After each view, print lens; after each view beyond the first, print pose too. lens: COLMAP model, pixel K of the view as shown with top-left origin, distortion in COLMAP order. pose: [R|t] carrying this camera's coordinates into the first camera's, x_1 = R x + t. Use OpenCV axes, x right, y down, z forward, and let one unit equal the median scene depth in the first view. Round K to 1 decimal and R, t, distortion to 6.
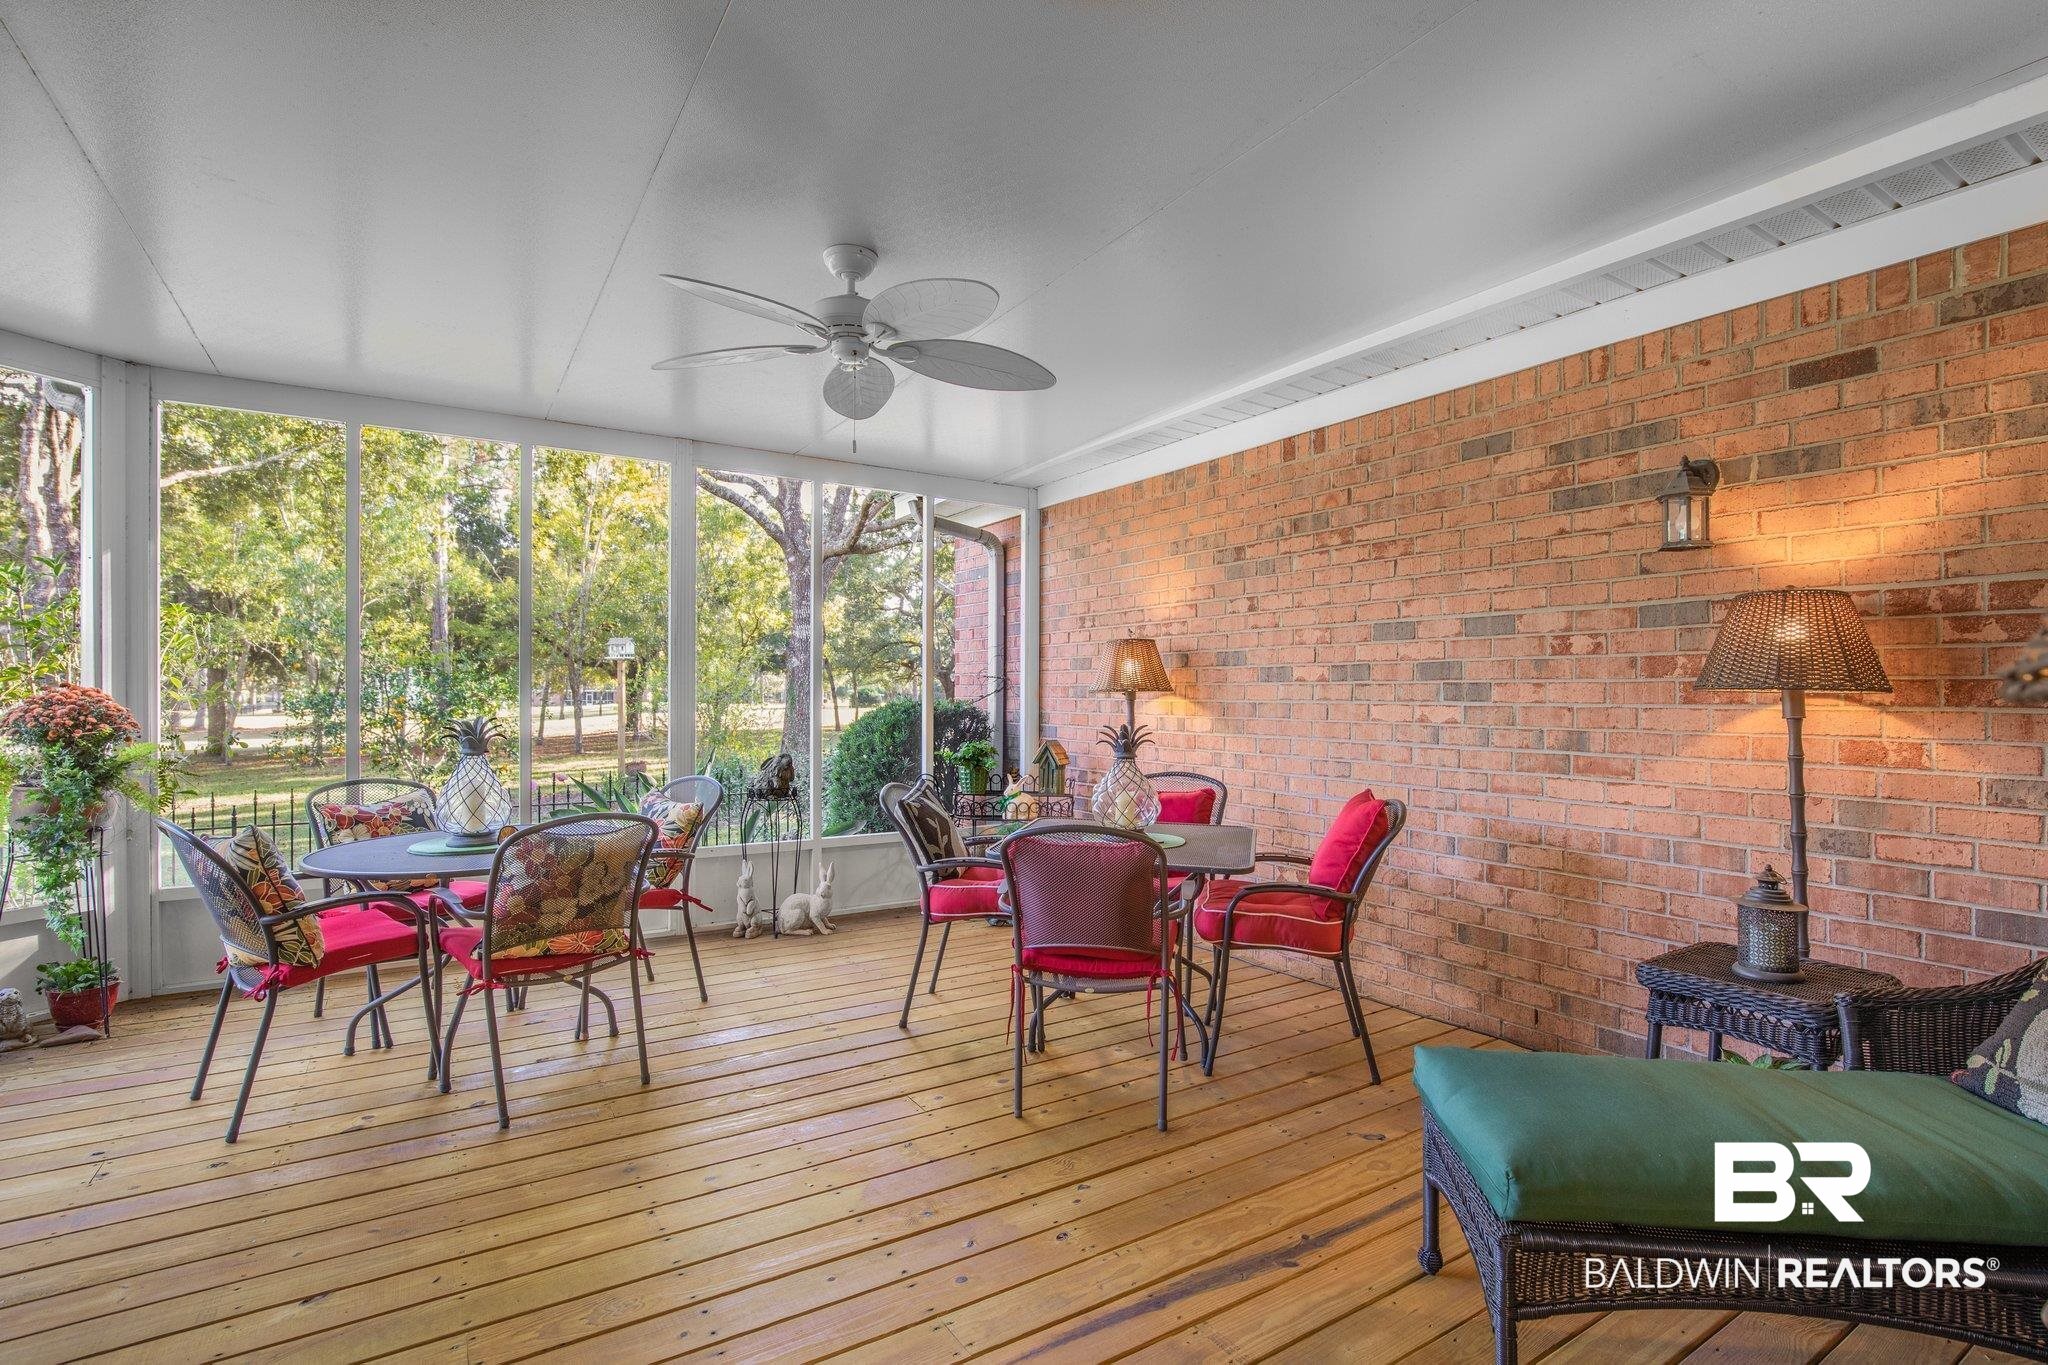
lens RADIAL K [[942.1, 0, 1022.6], [0, 942.1, 693.6], [0, 0, 1]] dist [-0.017000, 0.003692]
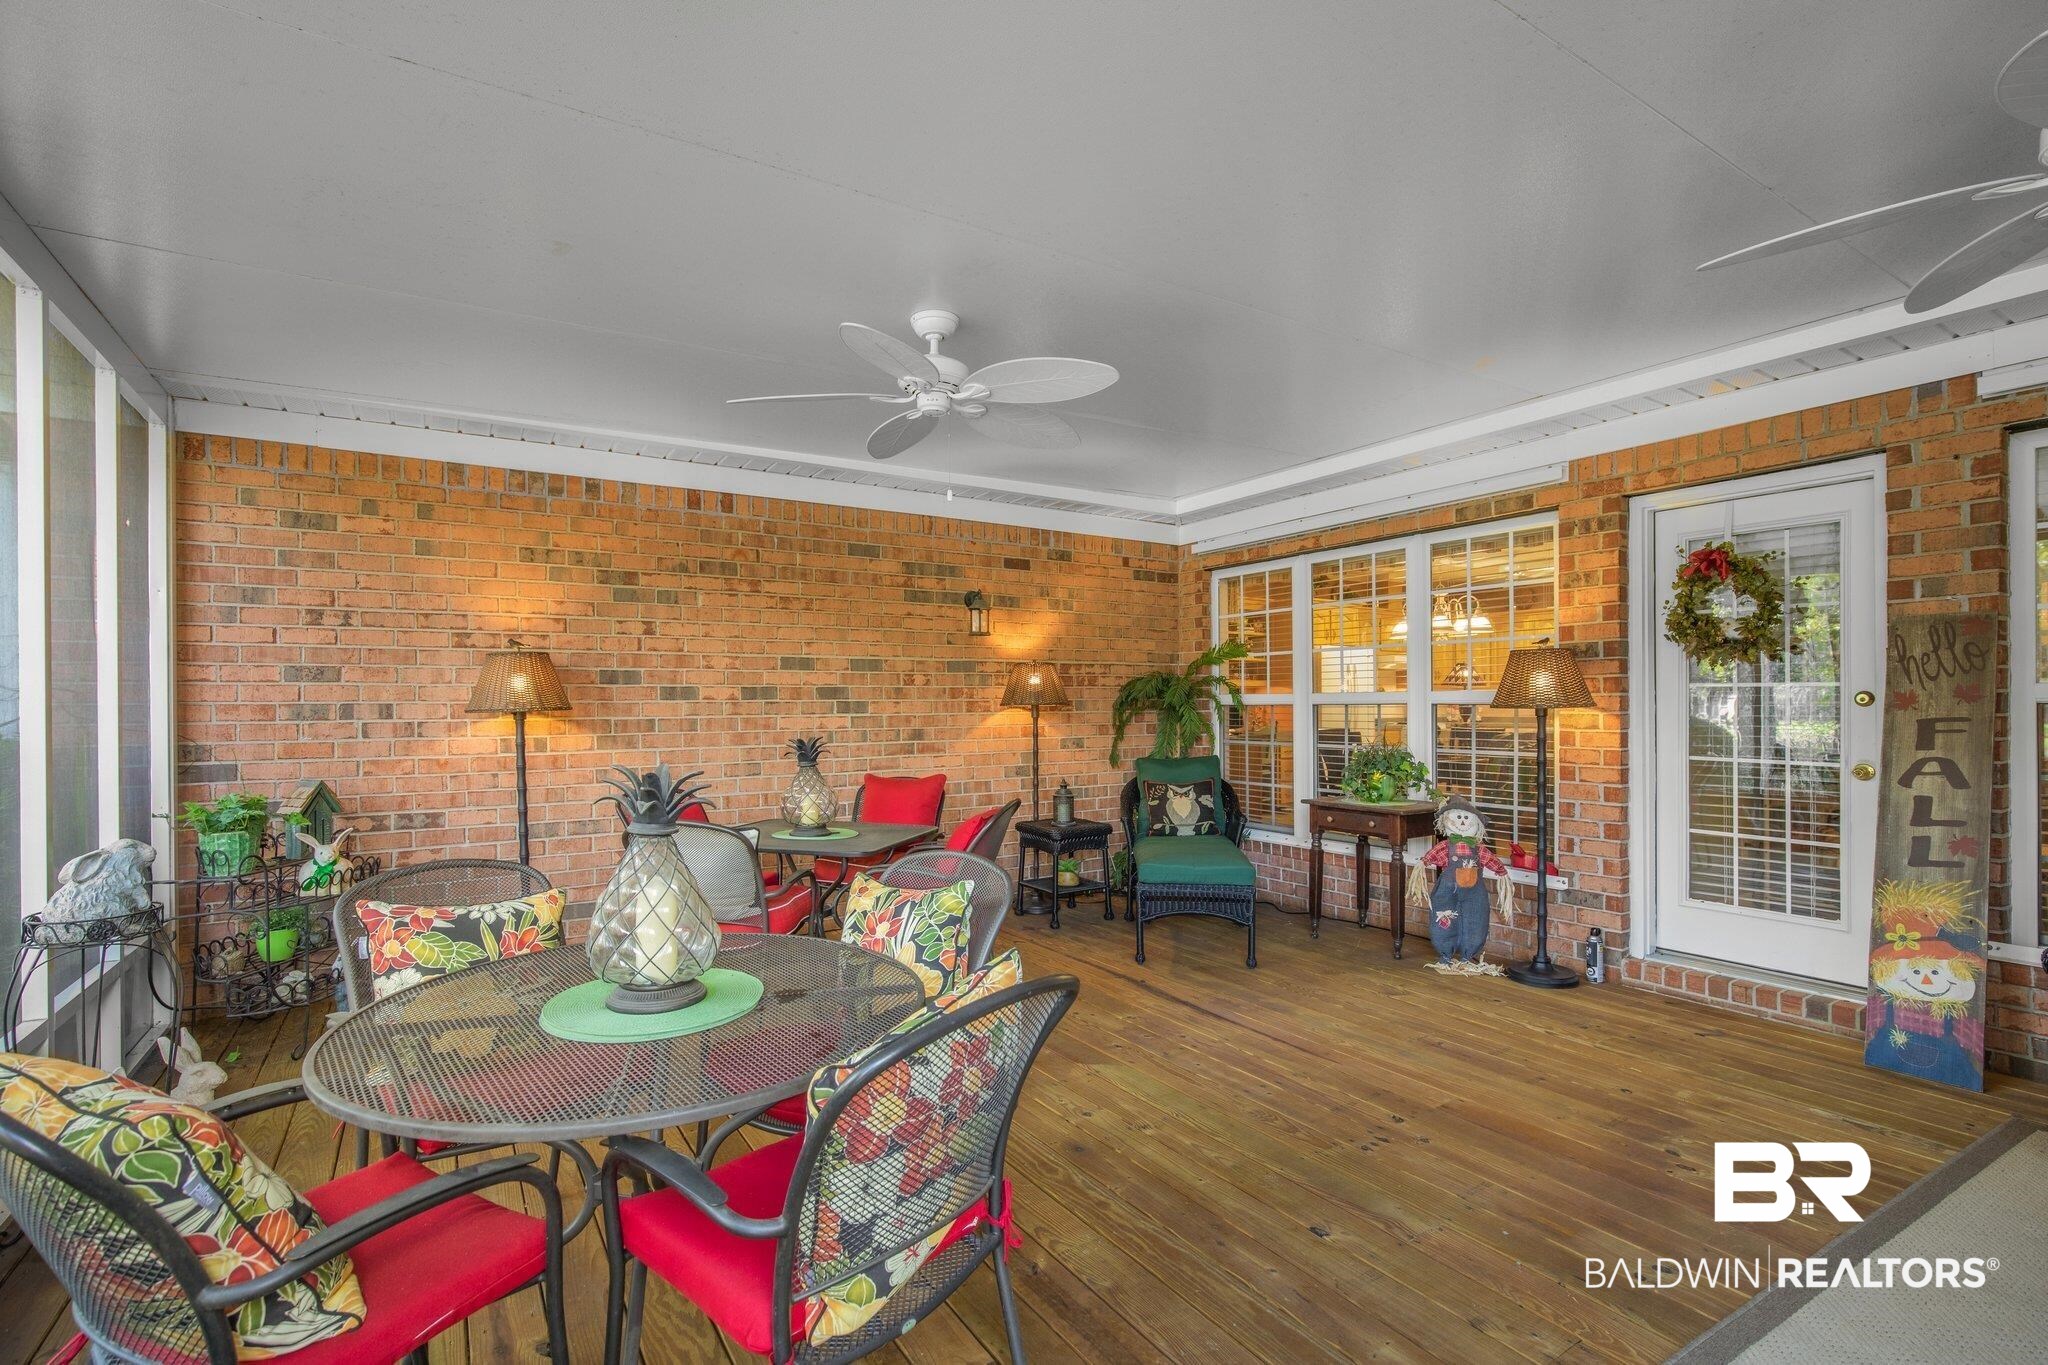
lens RADIAL K [[942.1, 0, 1017.4], [0, 942.1, 690.7], [0, 0, 1]] dist [-0.017000, 0.003692]
pose [[0.021461, 0.003247, 0.999764, -1.000703], [0.002152, 0.999992, -0.003294, -0.022031], [-0.999767, 0.002223, 0.021454, 0.664396]]
